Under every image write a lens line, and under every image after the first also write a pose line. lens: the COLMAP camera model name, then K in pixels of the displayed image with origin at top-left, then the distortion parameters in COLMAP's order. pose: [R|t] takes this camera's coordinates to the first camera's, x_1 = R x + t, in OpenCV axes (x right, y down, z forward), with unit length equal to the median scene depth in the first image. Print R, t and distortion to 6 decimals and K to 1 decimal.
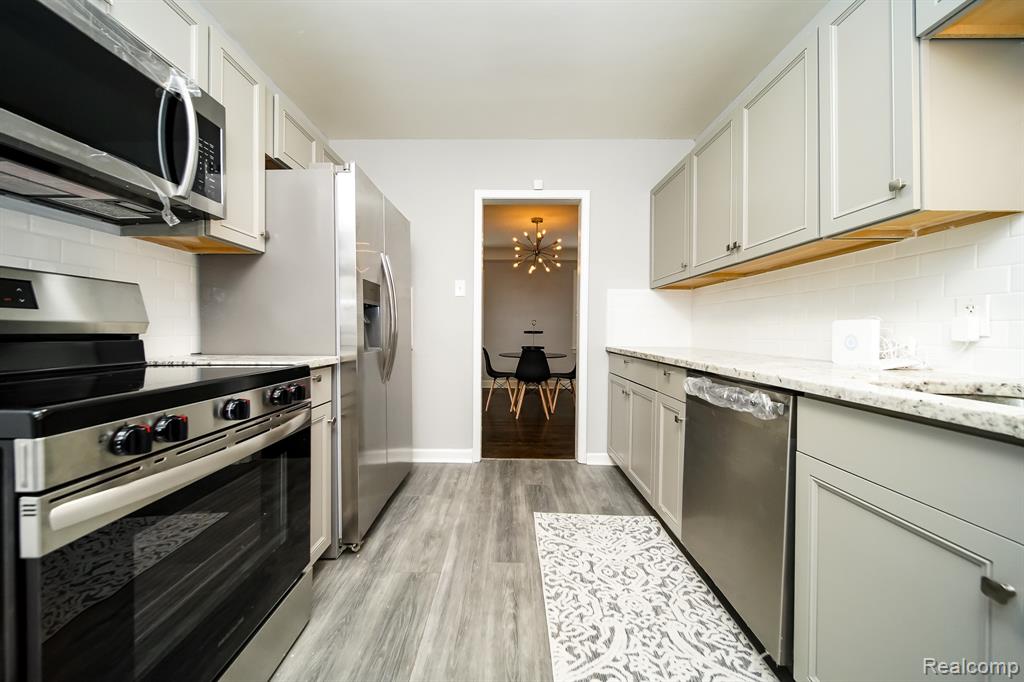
lens RADIAL K [[363.5, 0, 511.2], [0, 363.5, 333.2], [0, 0, 1]] dist [-0.003094, -0.000871]
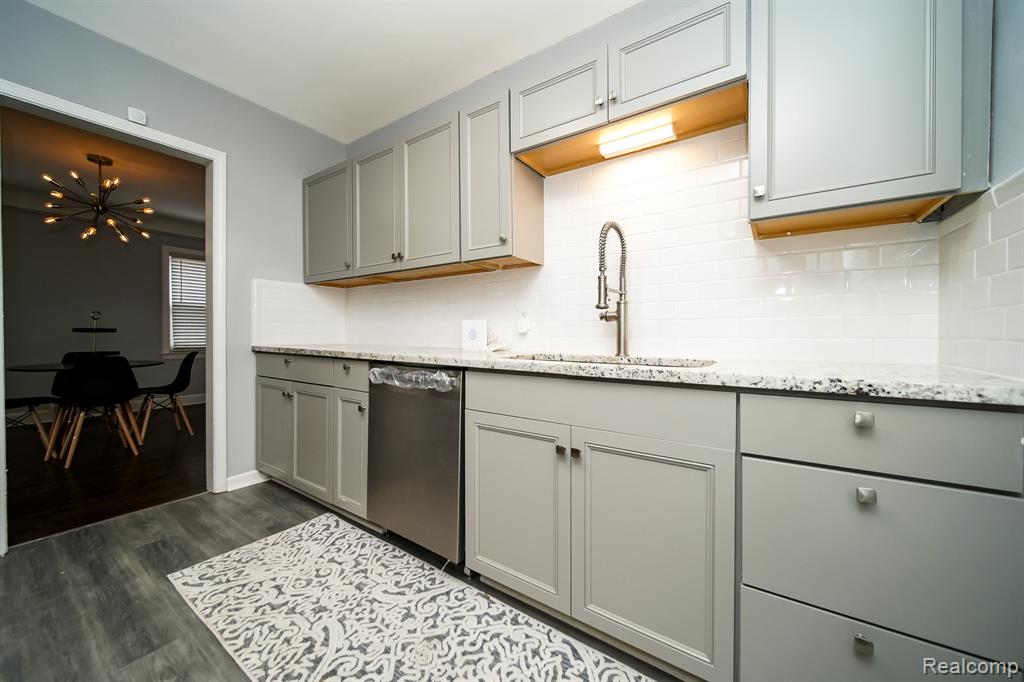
lens RADIAL K [[363.5, 0, 518.7], [0, 363.5, 336.6], [0, 0, 1]] dist [-0.003094, -0.000871]
pose [[0.548335, -0.015834, 0.836109, -0.183093], [0.005673, 0.999868, 0.015215, 0.009616], [-0.836240, -0.003599, 0.548352, 0.018990]]
